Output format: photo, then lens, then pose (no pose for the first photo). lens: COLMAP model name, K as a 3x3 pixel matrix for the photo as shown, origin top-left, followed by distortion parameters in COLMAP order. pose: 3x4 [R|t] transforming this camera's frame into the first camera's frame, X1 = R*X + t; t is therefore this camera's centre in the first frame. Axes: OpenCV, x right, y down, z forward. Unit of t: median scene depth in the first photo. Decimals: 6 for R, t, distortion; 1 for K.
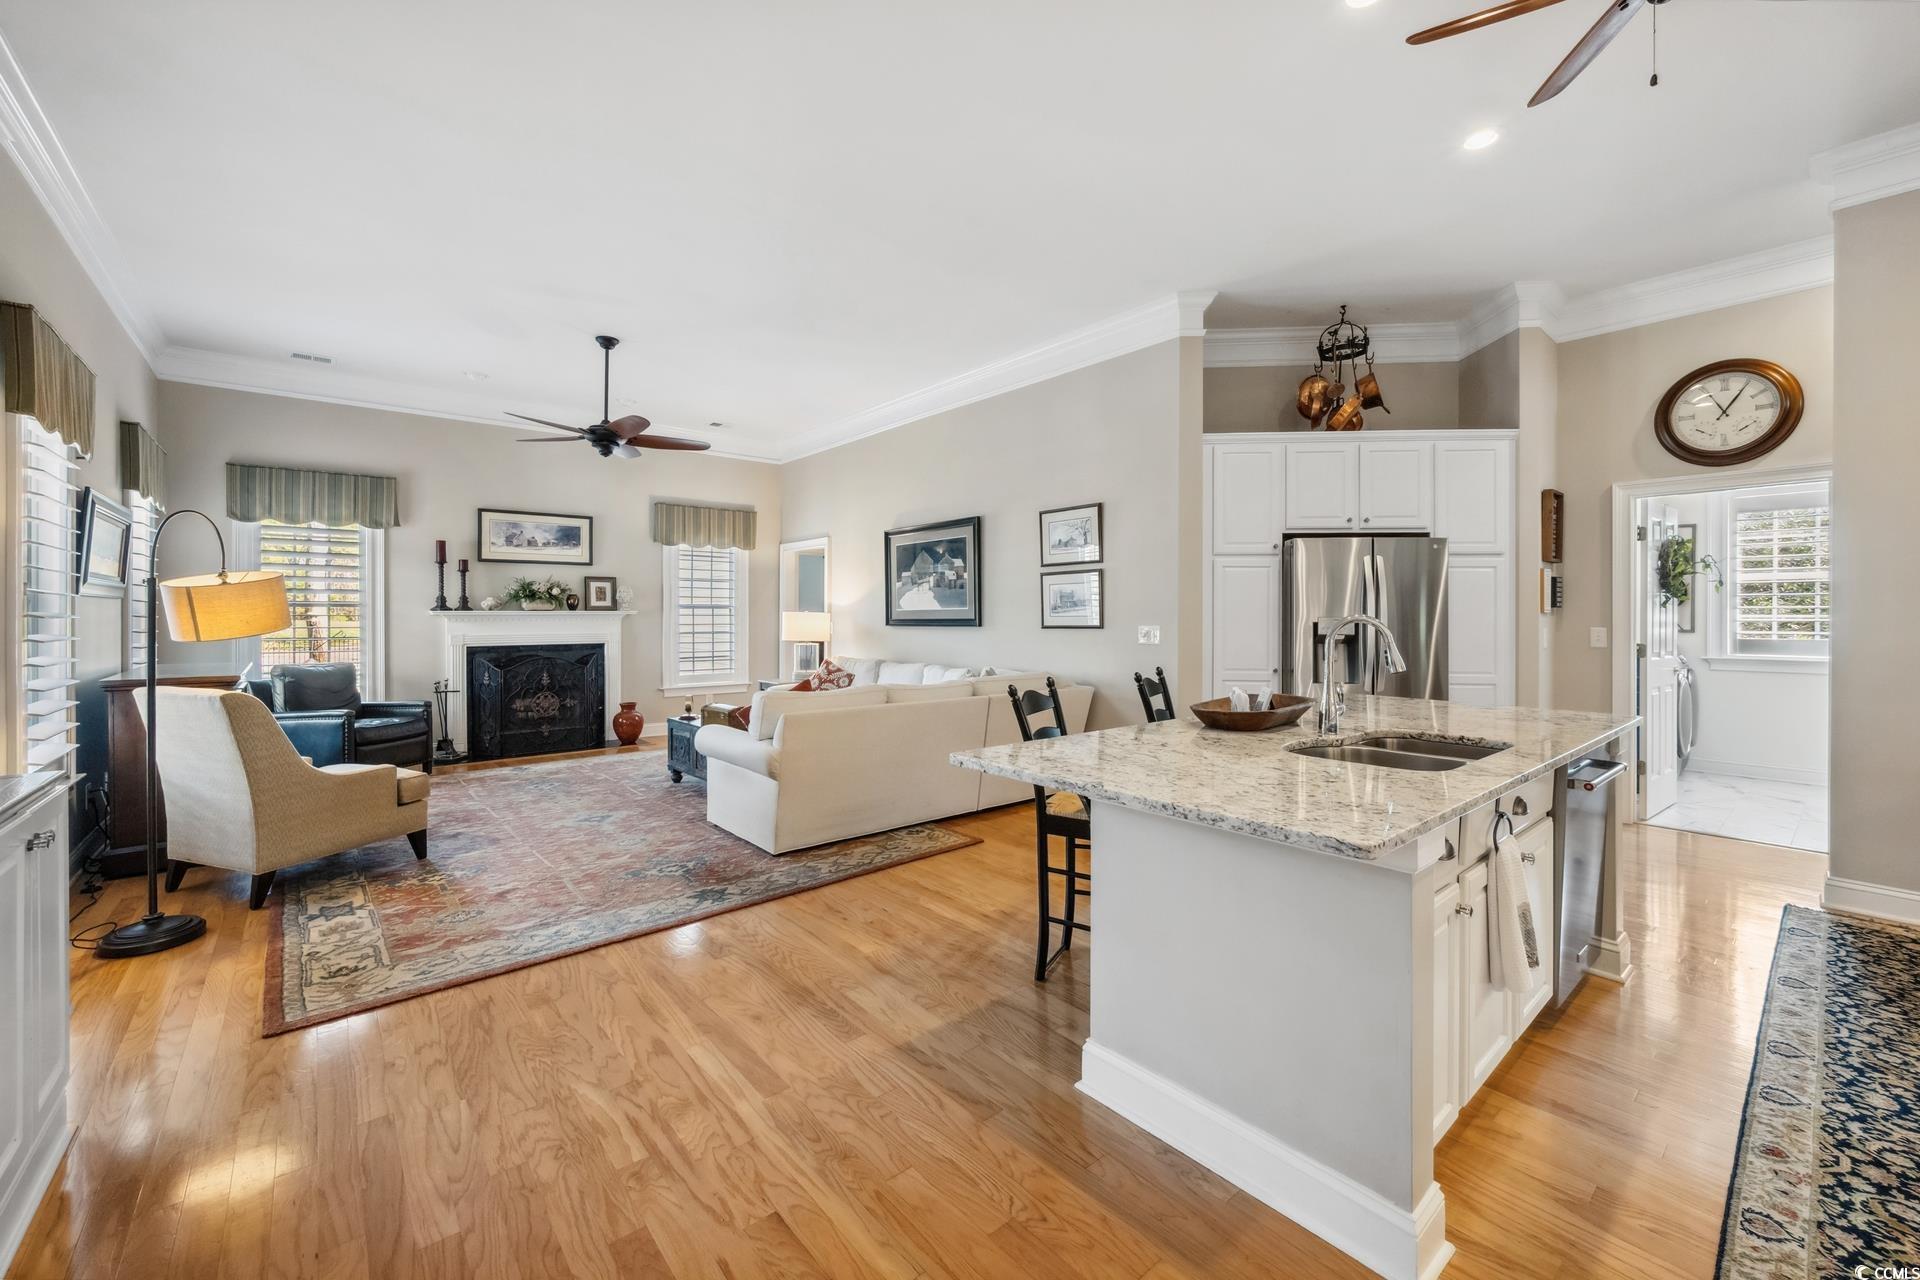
lens RADIAL K [[764.3, 0, 944.6], [0, 764.3, 618.2], [0, 0, 1]] dist [0.005762, 0.000119]
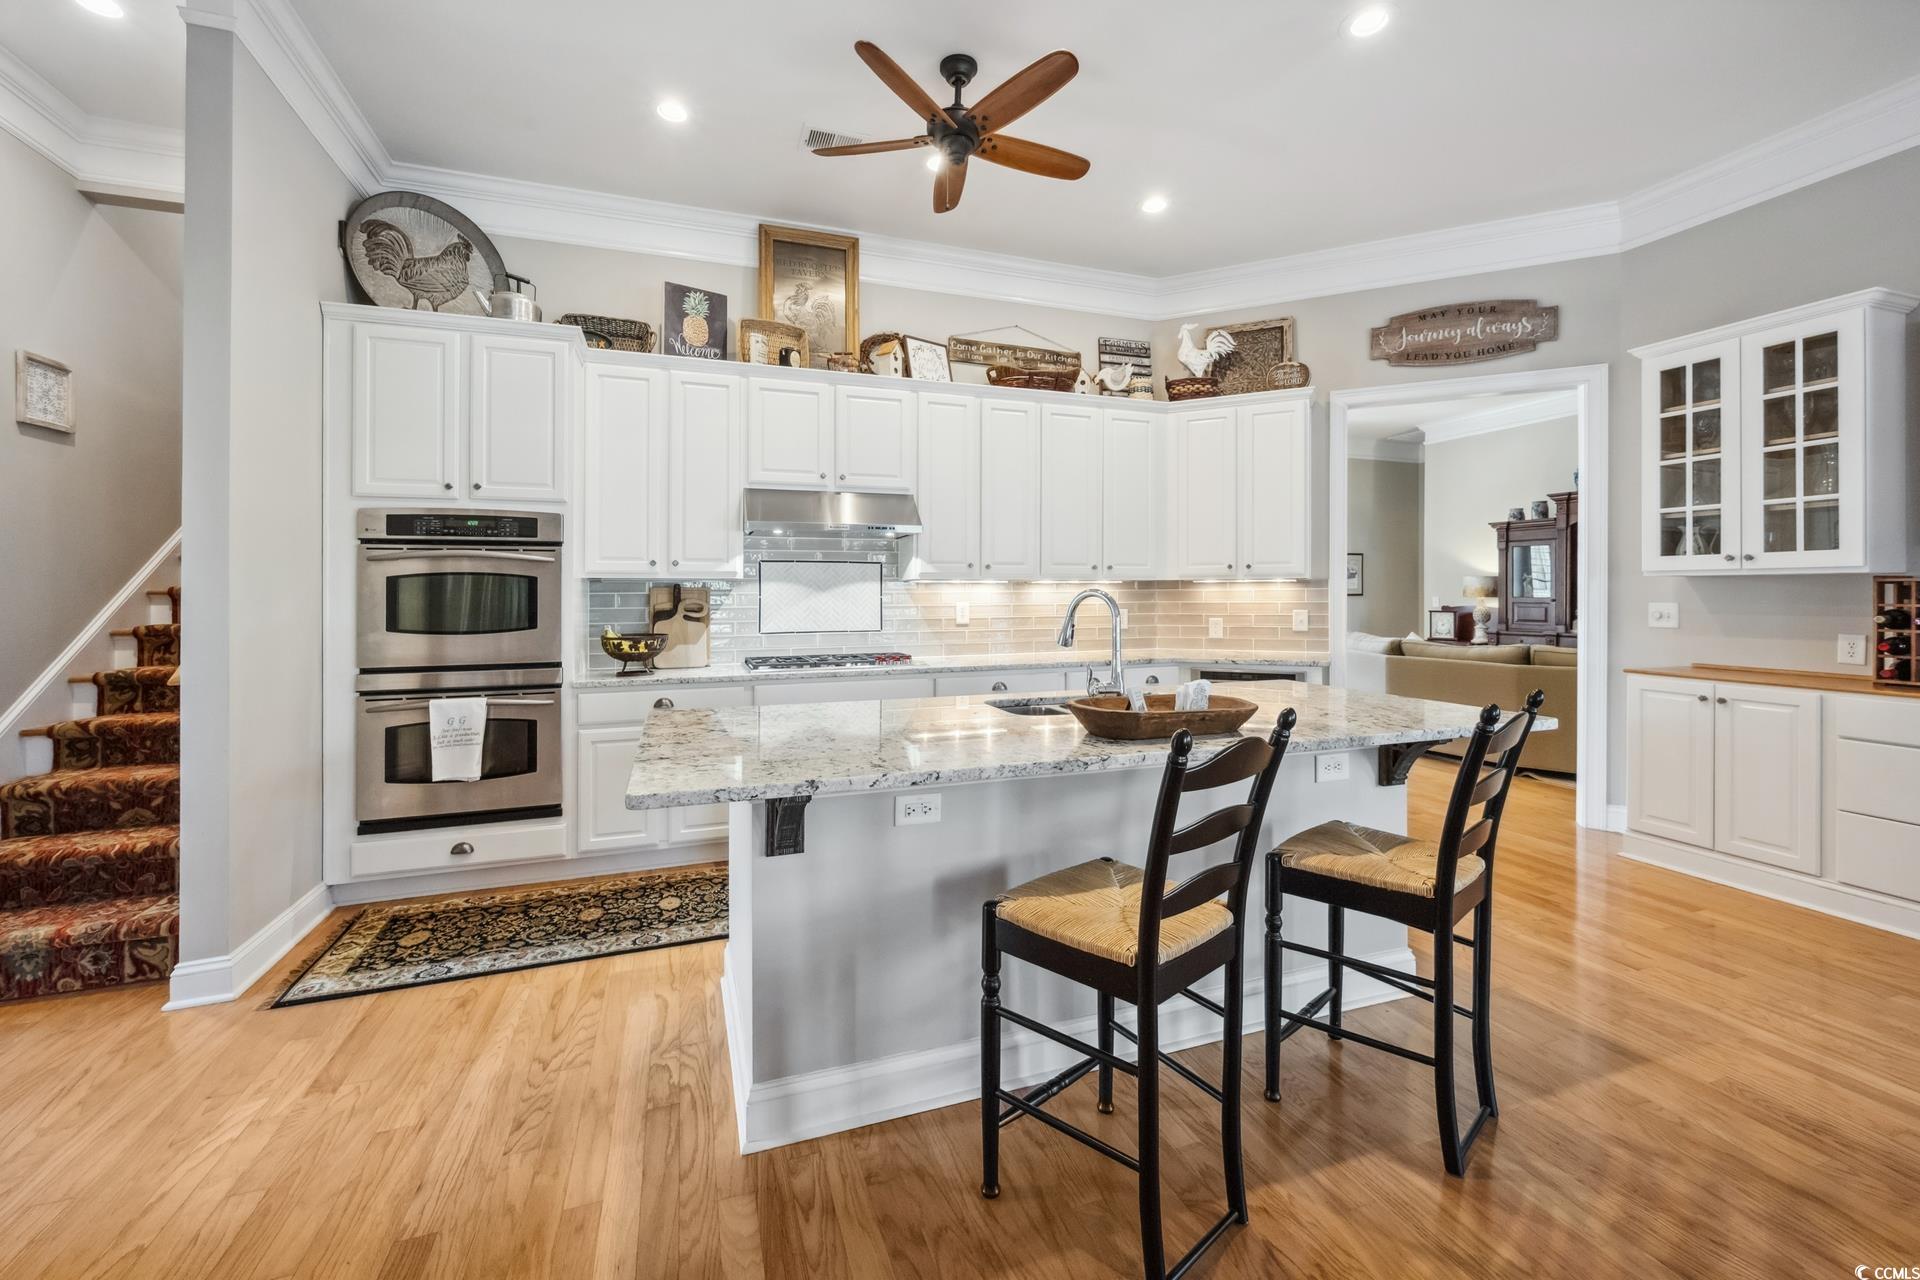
lens RADIAL K [[775.5, 0, 955.9], [0, 775.5, 592.7], [0, 0, 1]] dist [0.001259, 0.000077]
pose [[-0.941283, 0.002505, 0.337609, 0.134879], [0.004736, 0.999972, 0.005784, -0.001758], [-0.337585, 0.007043, -0.941269, 0.725707]]
